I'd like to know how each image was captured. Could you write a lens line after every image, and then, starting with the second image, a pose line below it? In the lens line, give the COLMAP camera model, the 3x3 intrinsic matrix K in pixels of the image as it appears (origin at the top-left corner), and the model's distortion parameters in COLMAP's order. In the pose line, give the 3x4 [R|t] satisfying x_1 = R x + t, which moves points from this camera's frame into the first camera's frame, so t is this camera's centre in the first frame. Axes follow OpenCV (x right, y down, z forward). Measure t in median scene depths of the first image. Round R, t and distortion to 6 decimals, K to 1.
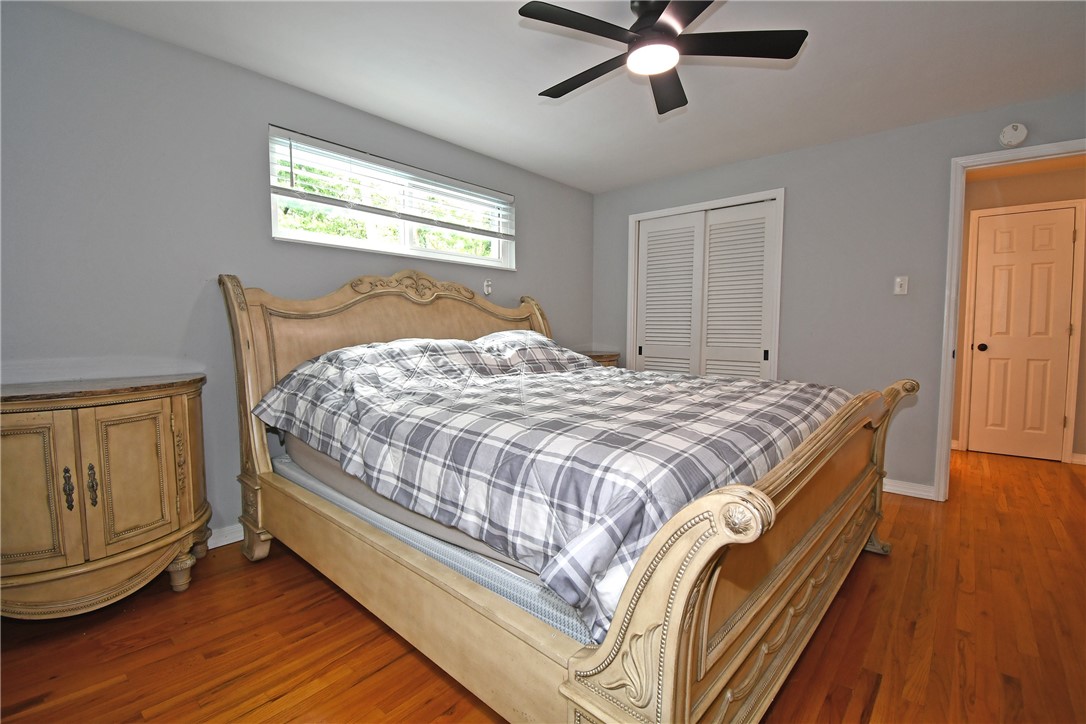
lens RADIAL K [[499.1, 0, 548.8], [0, 499.1, 362.7], [0, 0, 1]] dist [0.003793, -0.005813]
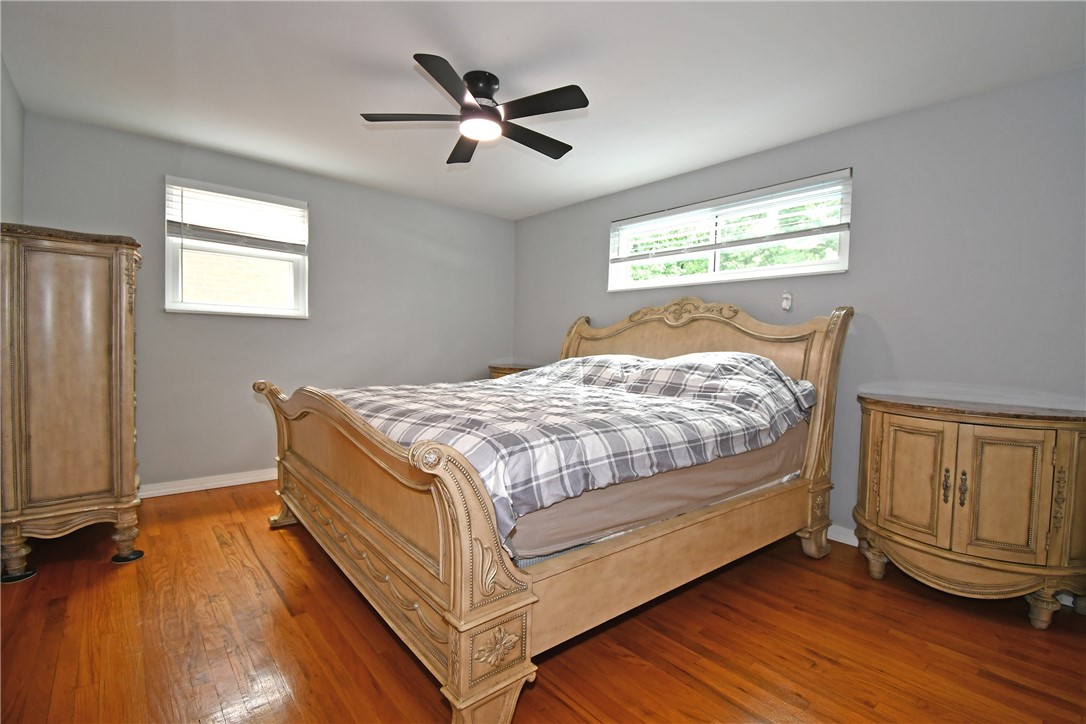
lens RADIAL K [[499.1, 0, 547.5], [0, 499.1, 365.8], [0, 0, 1]] dist [0.003793, -0.005813]
pose [[-0.130938, 0.050418, -0.990108, 0.723489], [-0.071519, 0.995624, 0.060157, -0.059109], [0.988807, 0.078688, -0.126759, 0.674337]]
